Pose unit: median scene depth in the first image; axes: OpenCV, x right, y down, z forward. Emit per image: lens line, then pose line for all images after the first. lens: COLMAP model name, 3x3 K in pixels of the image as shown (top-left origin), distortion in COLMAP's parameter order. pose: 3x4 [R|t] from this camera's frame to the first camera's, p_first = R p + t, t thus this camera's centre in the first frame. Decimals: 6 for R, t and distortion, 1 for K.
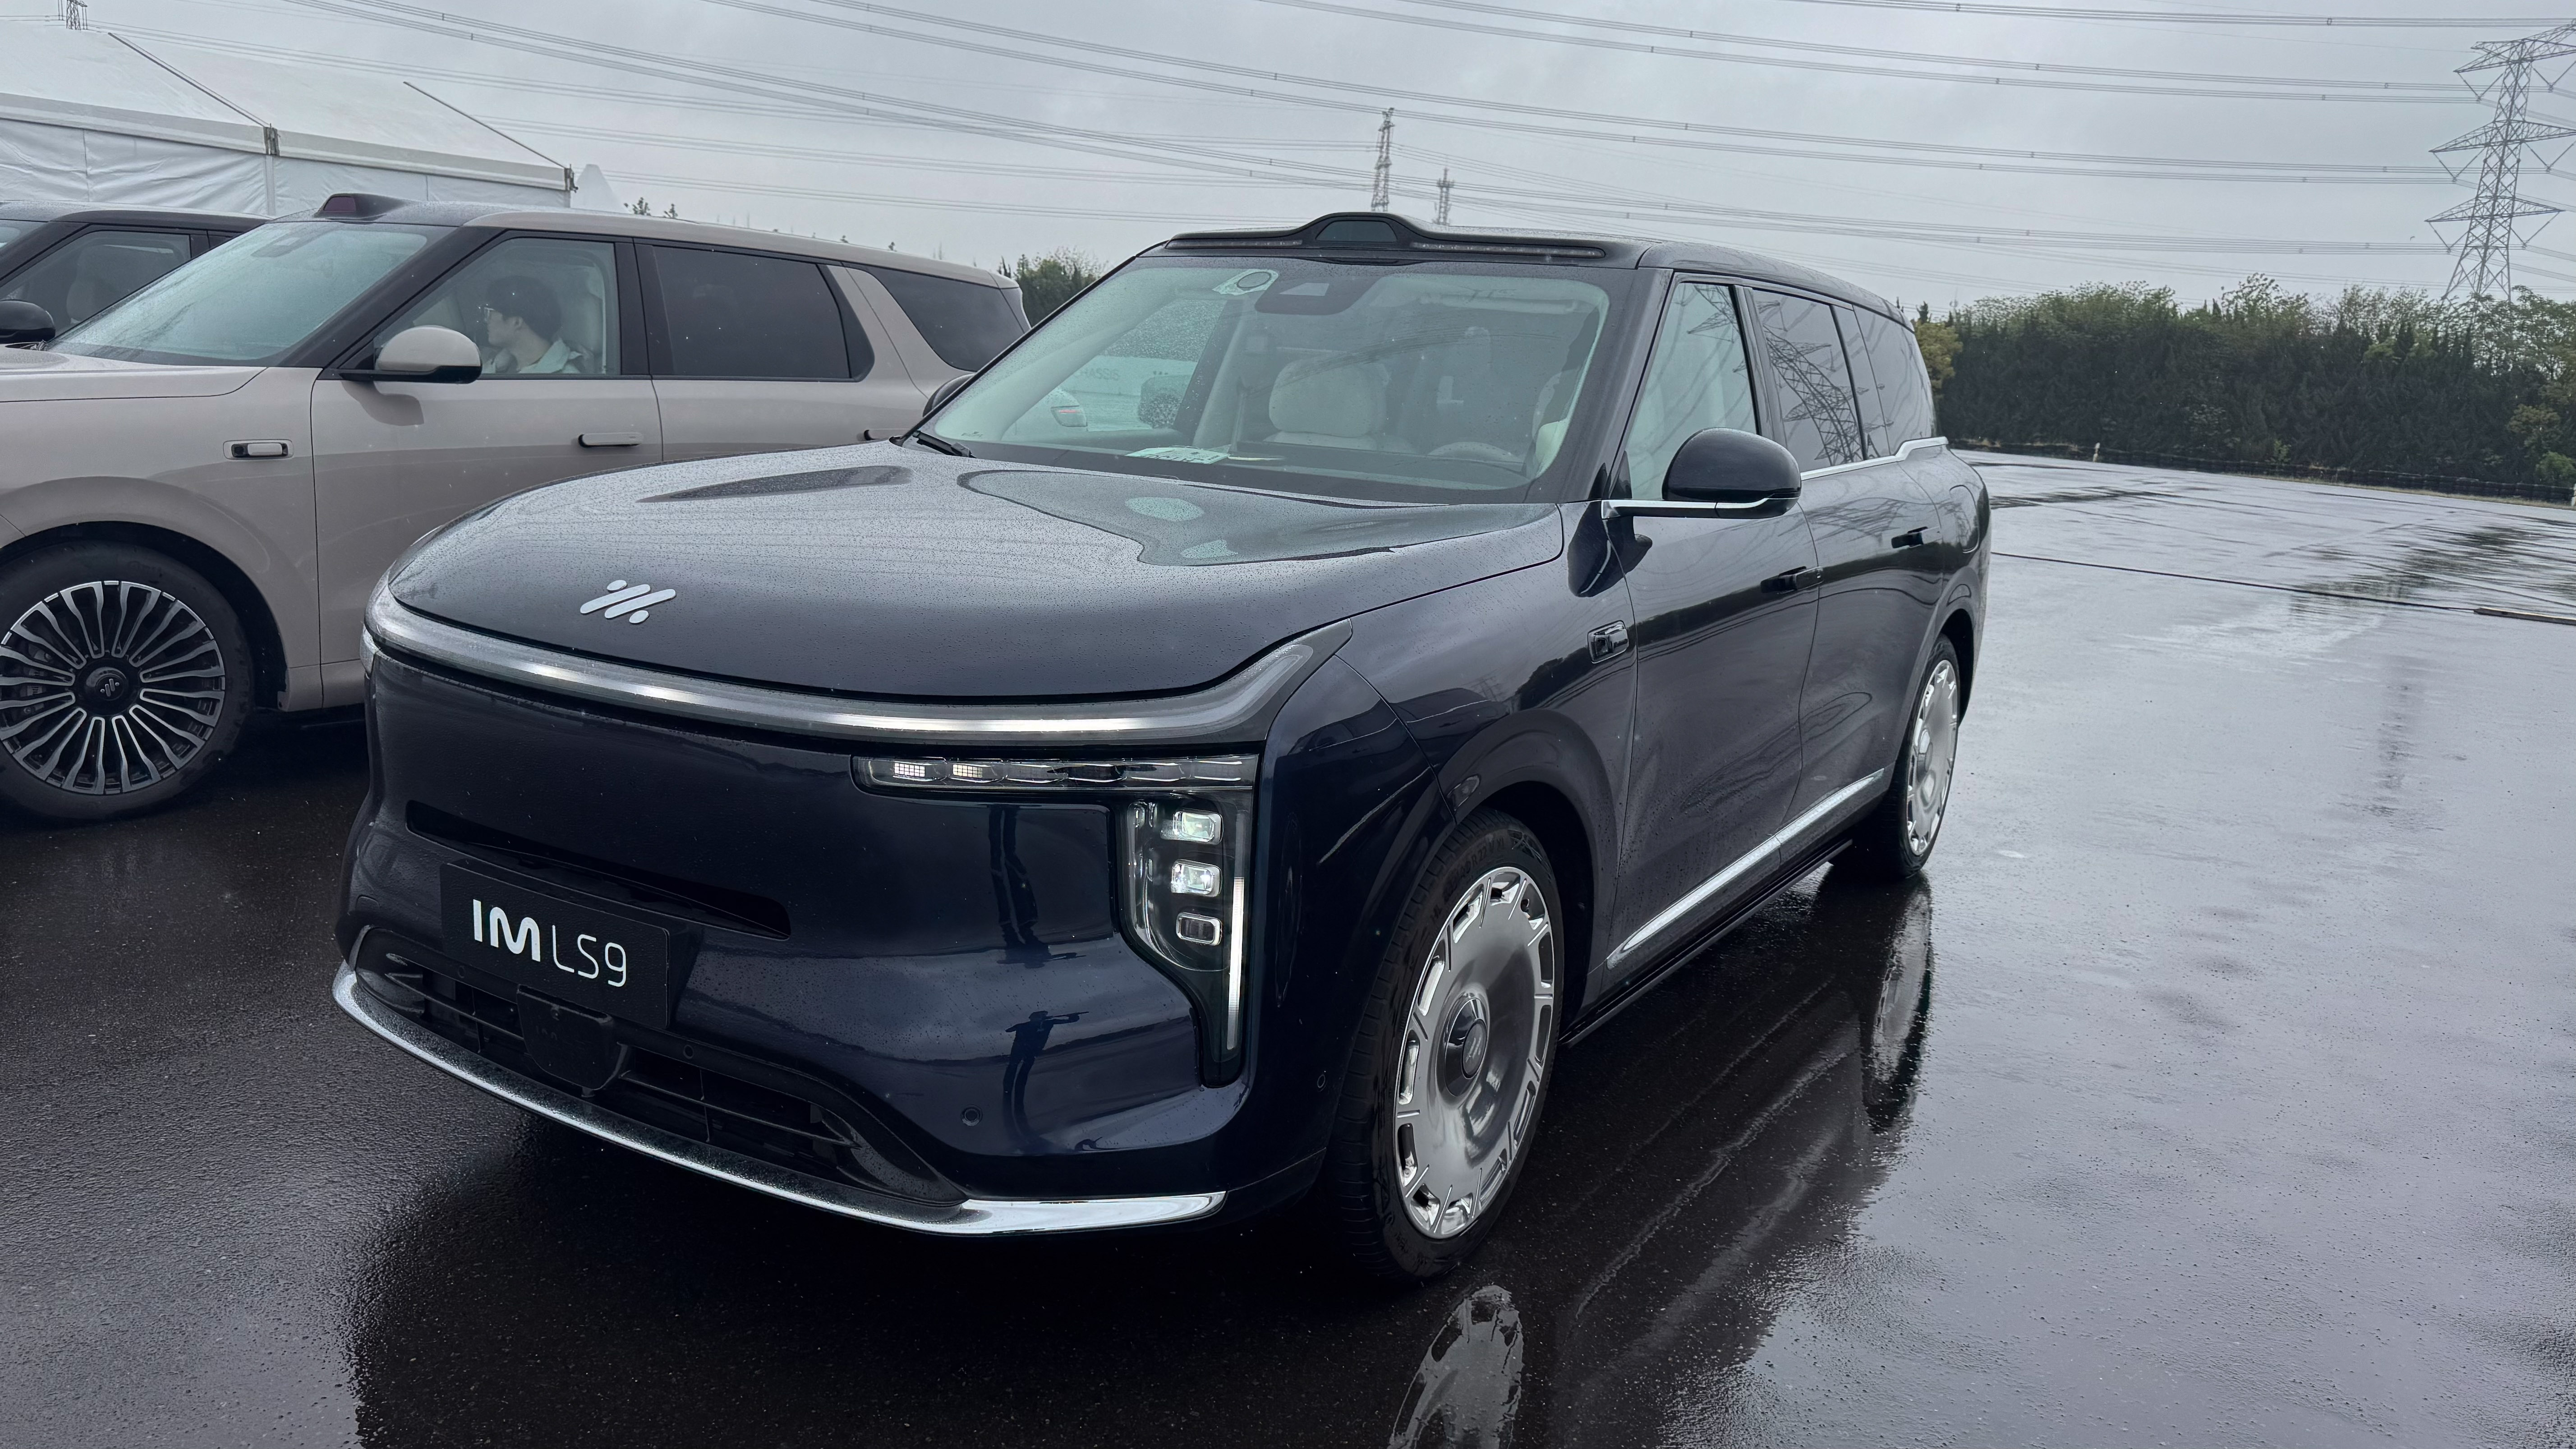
lens RADIAL K [[1909.3, 0, 1295.5], [0, 1909.3, 731.9], [0, 0, 1]] dist [0.032825, -0.042583]
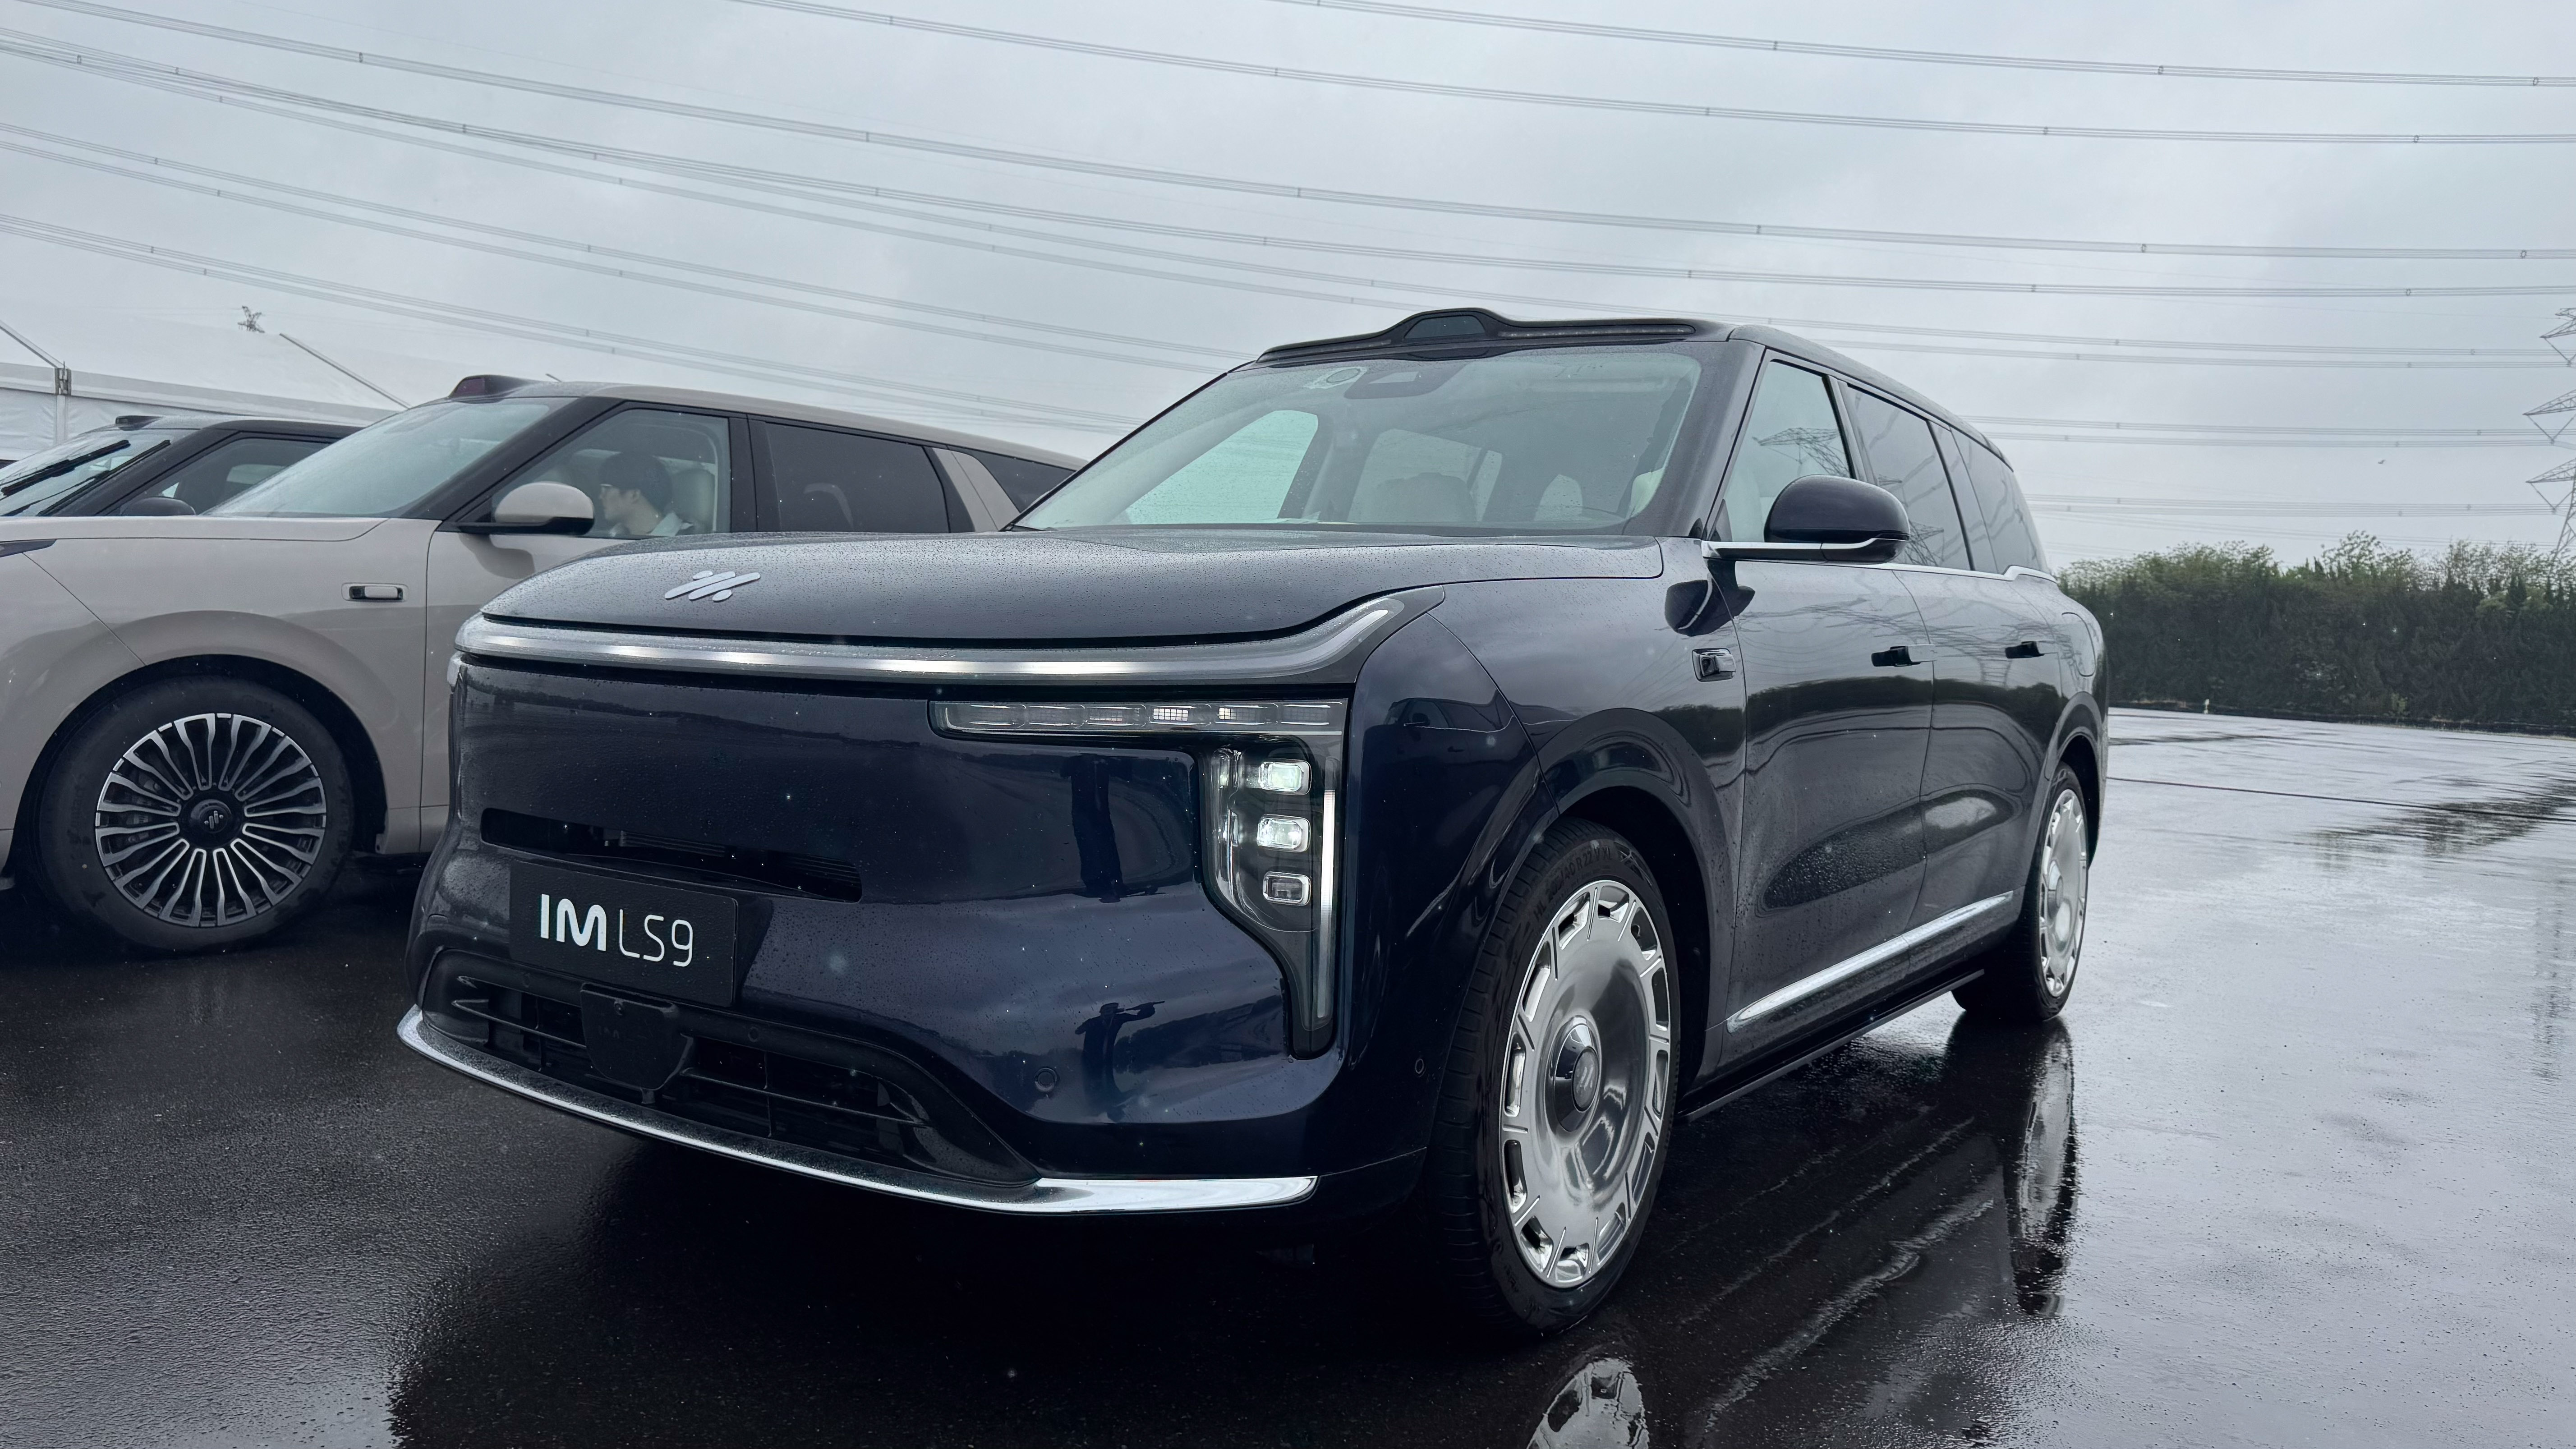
lens RADIAL K [[1909.3, 0, 1294.5], [0, 1909.3, 717.3], [0, 0, 1]] dist [0.032825, -0.042583]
pose [[0.998595, -0.012658, -0.051459, 0.001594], [0.004303, 0.987215, -0.159334, 0.109316], [0.052818, 0.158888, 0.985883, 0.035534]]
